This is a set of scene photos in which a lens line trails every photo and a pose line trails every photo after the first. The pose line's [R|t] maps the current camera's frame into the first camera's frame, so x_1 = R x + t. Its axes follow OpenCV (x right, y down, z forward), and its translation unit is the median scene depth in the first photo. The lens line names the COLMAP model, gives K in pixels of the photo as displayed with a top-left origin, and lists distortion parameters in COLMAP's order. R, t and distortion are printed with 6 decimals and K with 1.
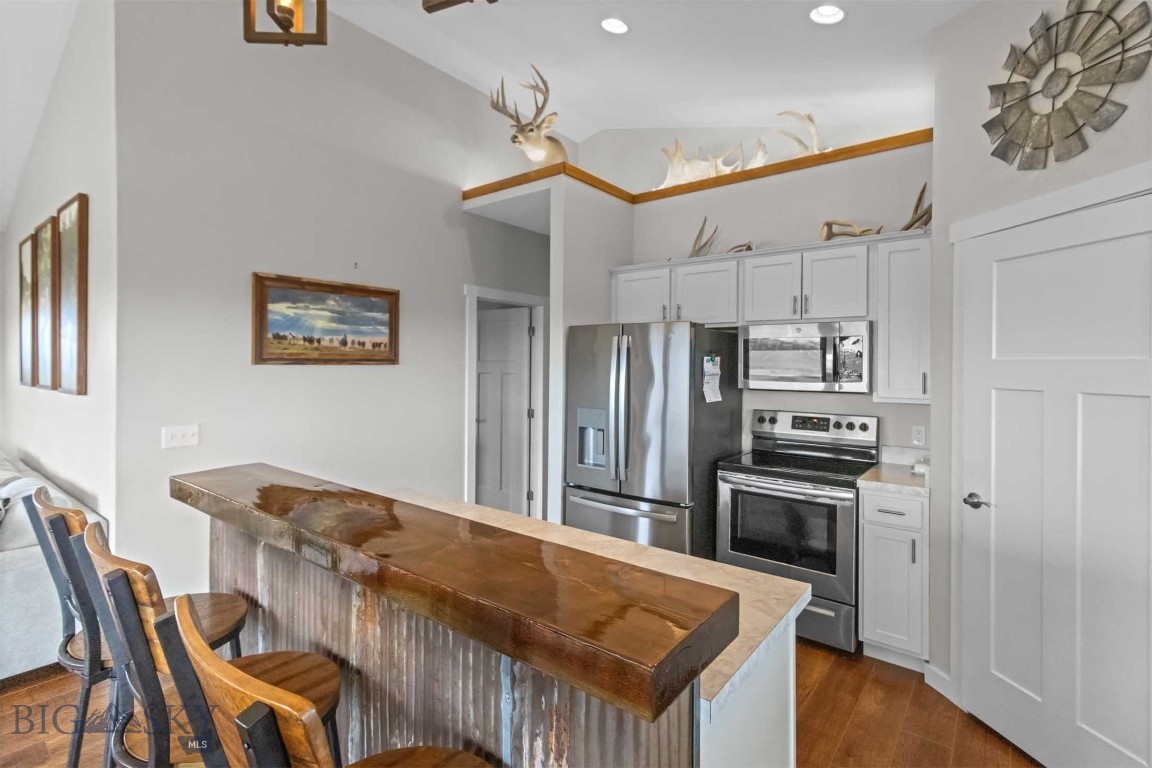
lens RADIAL K [[540.4, 0, 577.8], [0, 540.4, 363.0], [0, 0, 1]] dist [0.007435, 0.000591]
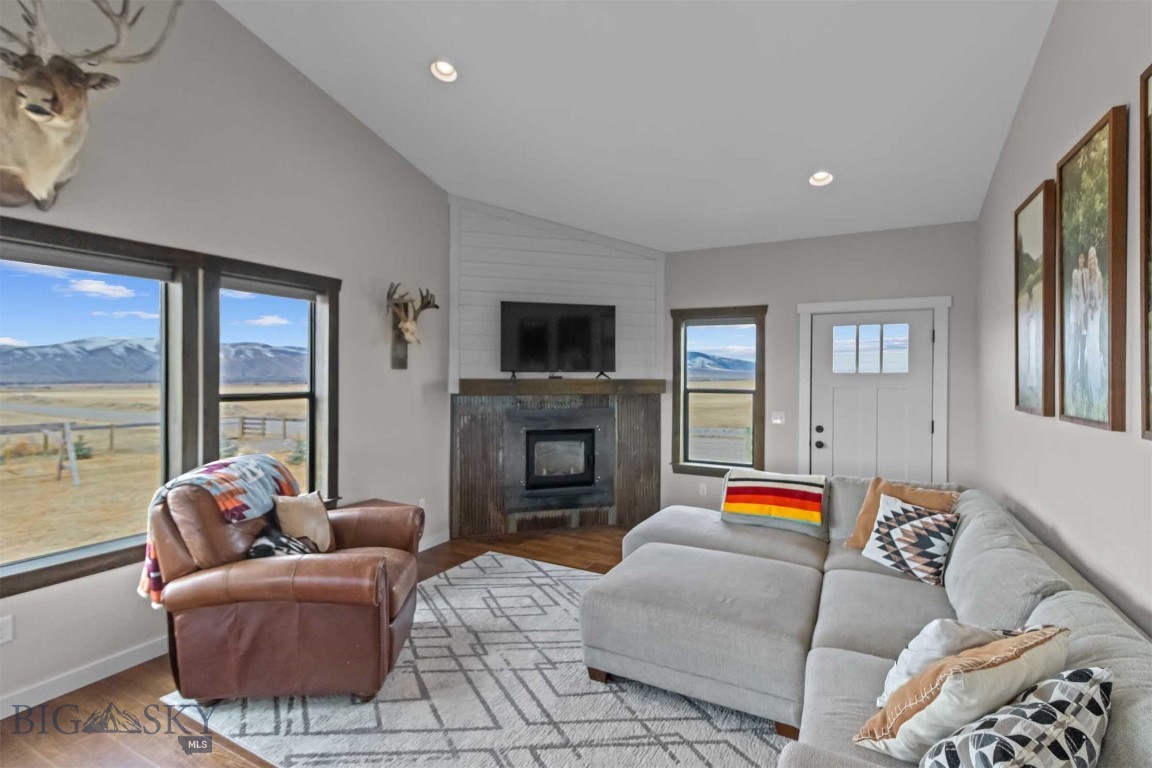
lens RADIAL K [[540.4, 0, 577.9], [0, 540.4, 375.1], [0, 0, 1]] dist [0.007435, 0.000591]
pose [[0.181127, -0.006211, -0.983440, -0.538003], [-0.001293, 0.999978, -0.006553, 0.000368], [0.983459, 0.002458, 0.181115, 0.377791]]
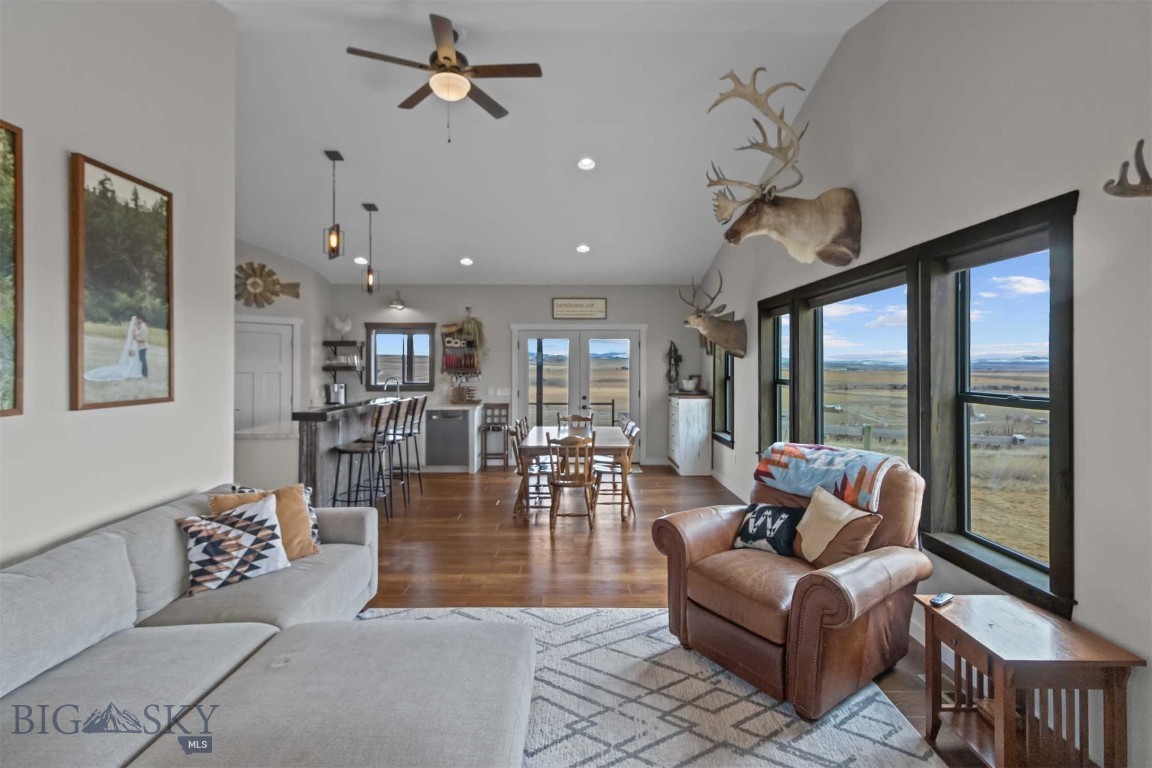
lens RADIAL K [[540.4, 0, 583.3], [0, 540.4, 359.5], [0, 0, 1]] dist [0.007435, 0.000591]
pose [[-0.625533, 0.001561, 0.780196, -1.857559], [-0.006804, 0.999949, -0.007457, -0.011456], [-0.780168, -0.009973, -0.625491, 0.891575]]
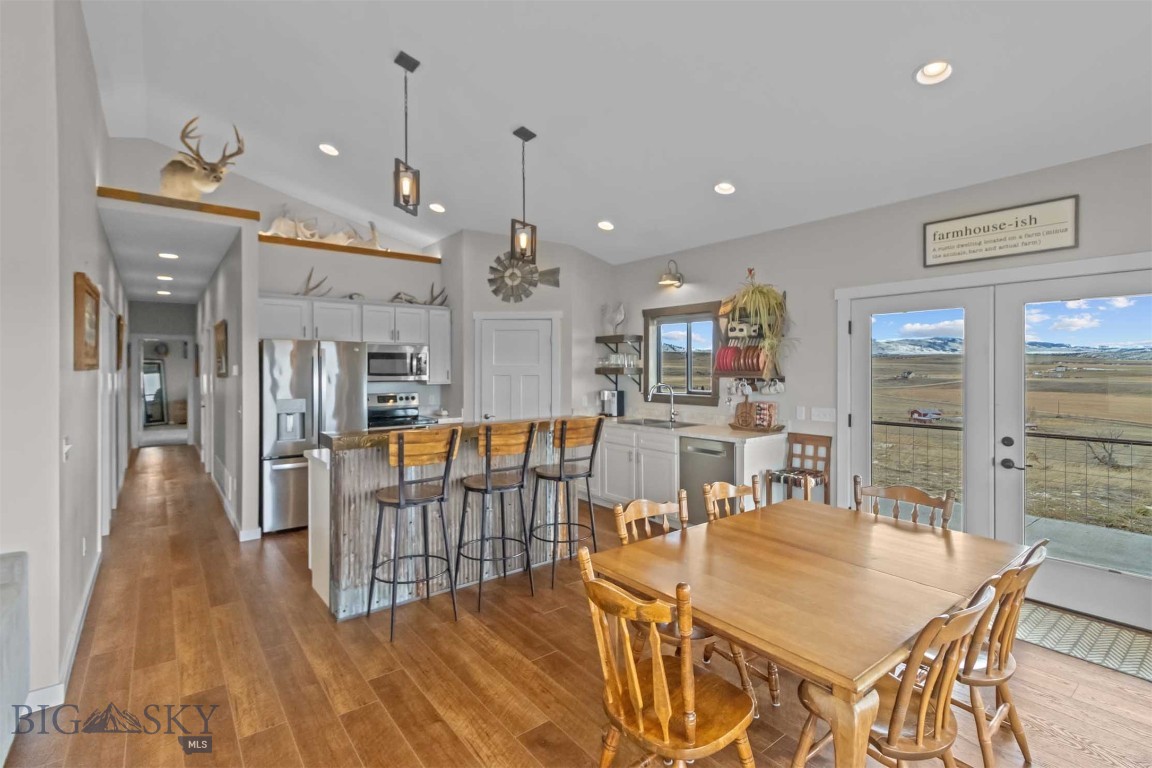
lens RADIAL K [[540.4, 0, 577.2], [0, 540.4, 367.8], [0, 0, 1]] dist [0.007435, 0.000591]
pose [[0.238830, -0.007585, 0.971032, -1.191880], [0.000985, 0.999971, 0.007569, -0.007518], [-0.971061, -0.000852, 0.238830, -0.057897]]
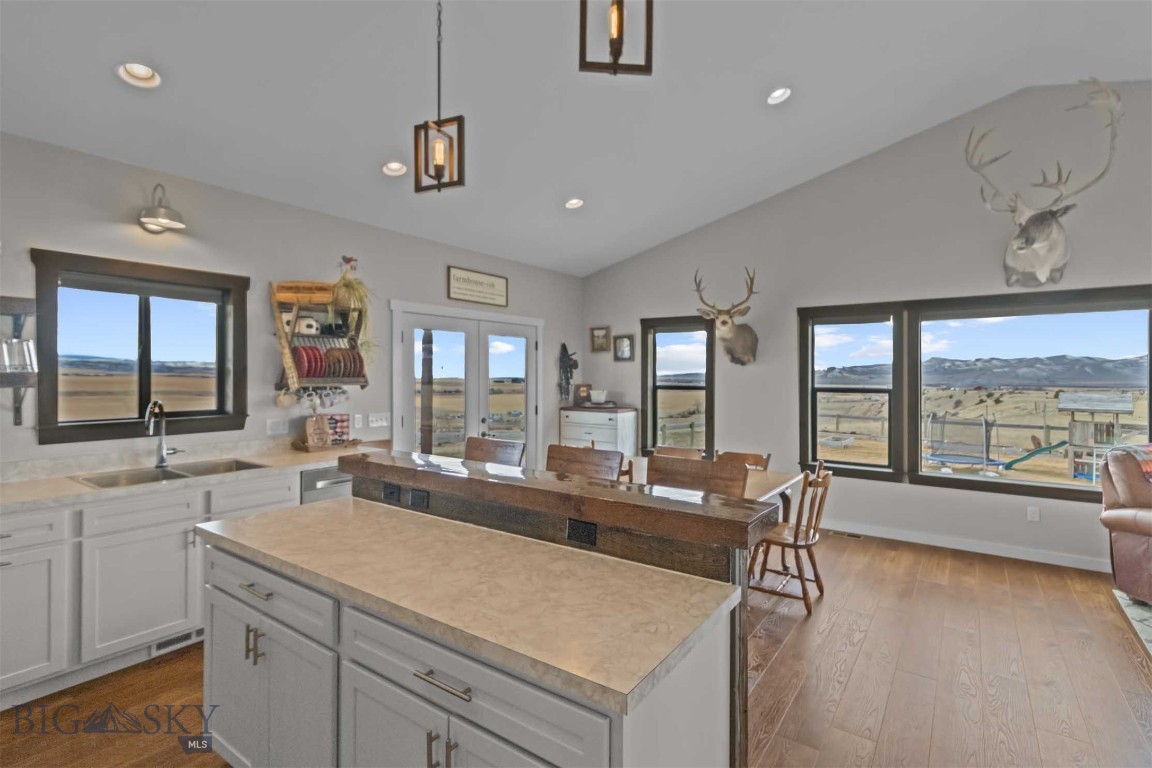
lens RADIAL K [[540.4, 0, 578.6], [0, 540.4, 378.4], [0, 0, 1]] dist [0.007435, 0.000591]
pose [[-0.999191, -0.009218, -0.039150, -0.221473], [-0.009430, 0.999942, 0.005221, 0.002998], [0.039100, 0.005586, -0.999220, 1.025408]]
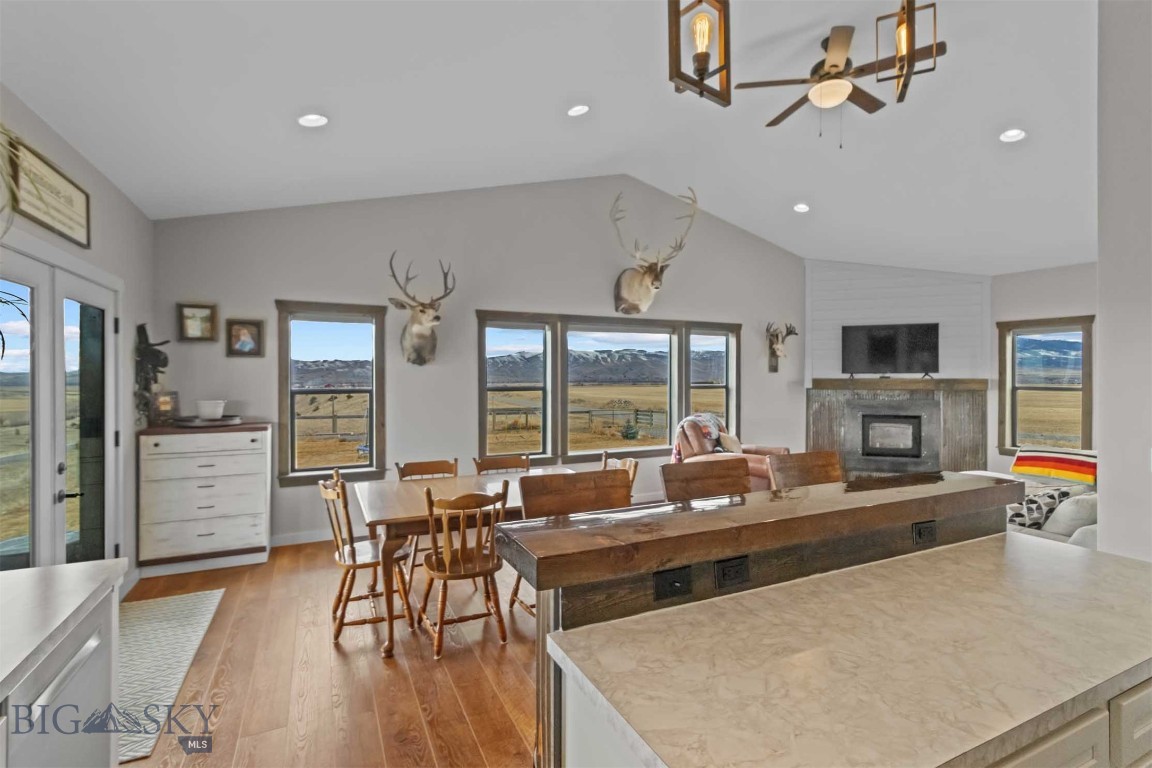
lens RADIAL K [[540.4, 0, 568.3], [0, 540.4, 378.0], [0, 0, 1]] dist [0.007435, 0.000591]
pose [[-0.450976, -0.001631, -0.892535, 0.380912], [-0.001307, 0.999998, -0.001167, 0.004111], [0.892535, 0.000640, -0.450977, 0.435067]]
